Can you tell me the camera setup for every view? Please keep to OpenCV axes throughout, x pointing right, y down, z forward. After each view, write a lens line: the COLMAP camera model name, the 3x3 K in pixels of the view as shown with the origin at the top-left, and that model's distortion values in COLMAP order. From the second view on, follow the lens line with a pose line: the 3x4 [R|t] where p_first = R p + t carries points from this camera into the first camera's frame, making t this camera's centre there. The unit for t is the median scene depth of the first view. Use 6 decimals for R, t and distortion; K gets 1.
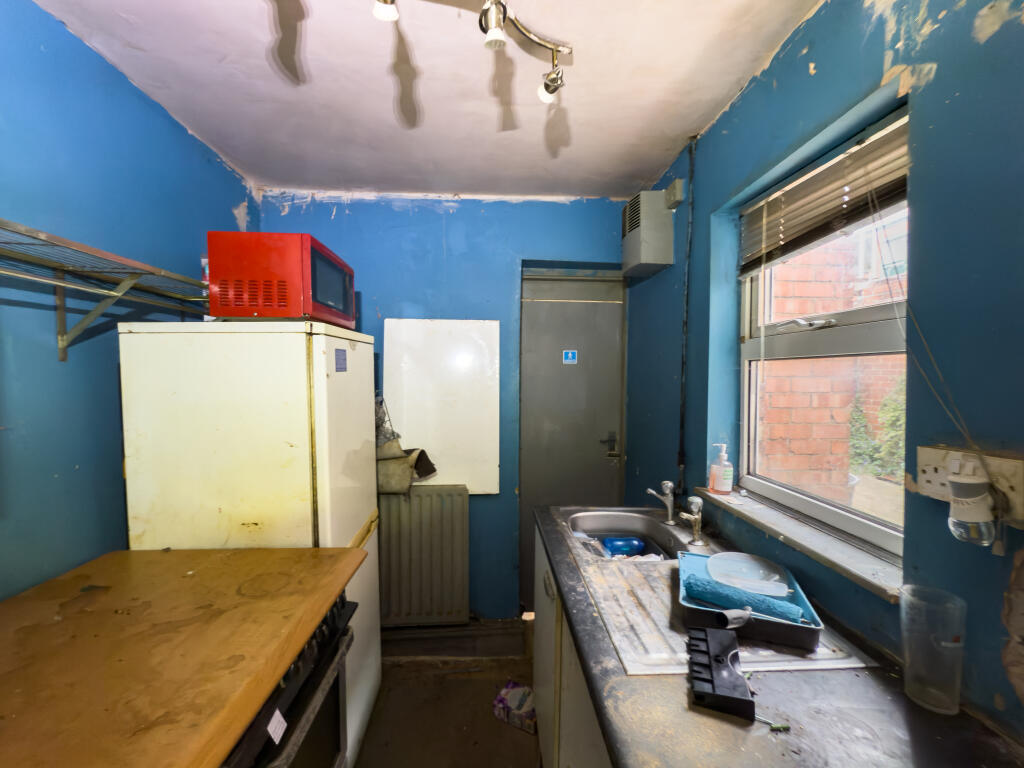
lens RADIAL K [[414.0, 0, 507.3], [0, 414.0, 384.1], [0, 0, 1]] dist [-0.000230, 0.000075]
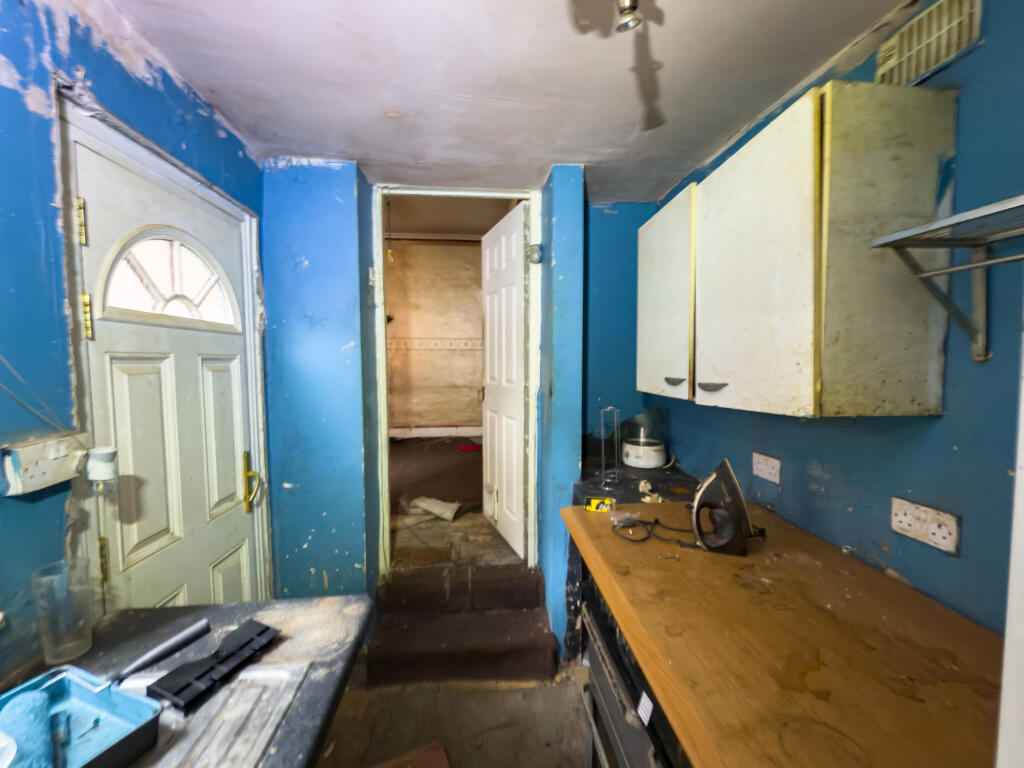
lens RADIAL K [[414.0, 0, 507.3], [0, 414.0, 384.1], [0, 0, 1]] dist [-0.000230, 0.000075]
pose [[-0.999579, 0.002713, -0.028893, -0.102826], [0.000137, 0.996050, 0.088790, -0.057401], [0.029019, 0.088749, -0.995631, 1.158001]]
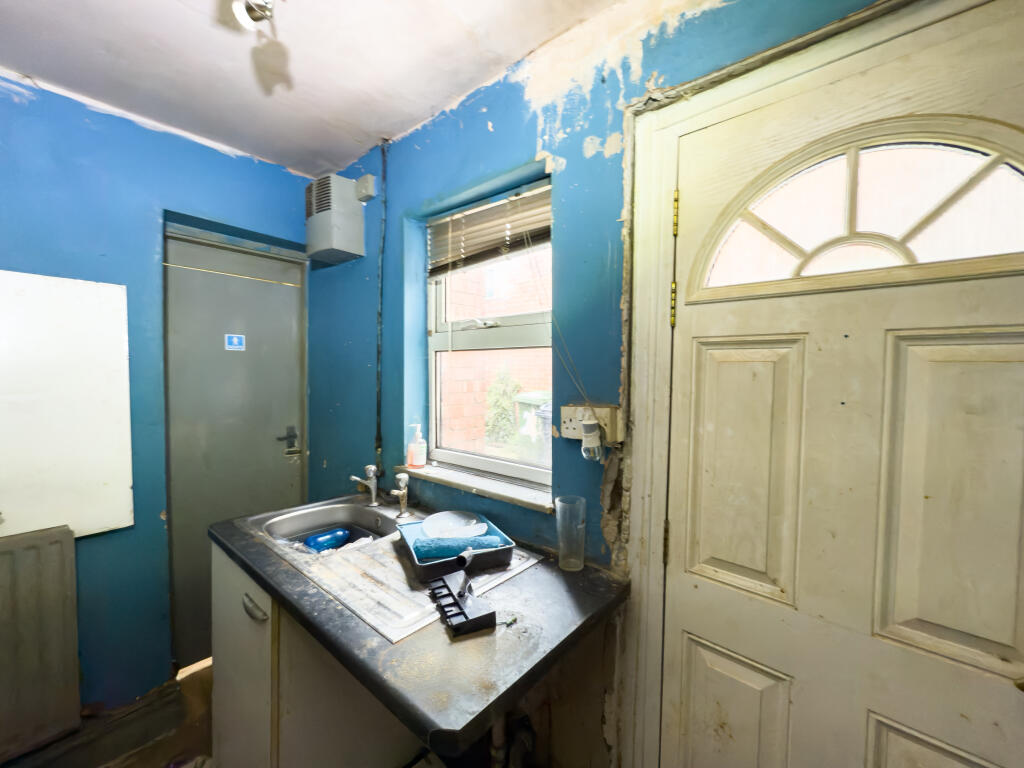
lens RADIAL K [[414.0, 0, 507.3], [0, 414.0, 384.1], [0, 0, 1]] dist [-0.000230, 0.000075]
pose [[0.691698, -0.019070, 0.721935, -0.143209], [0.011281, 0.999815, 0.015602, 0.022965], [-0.722099, -0.002647, 0.691785, 0.045037]]
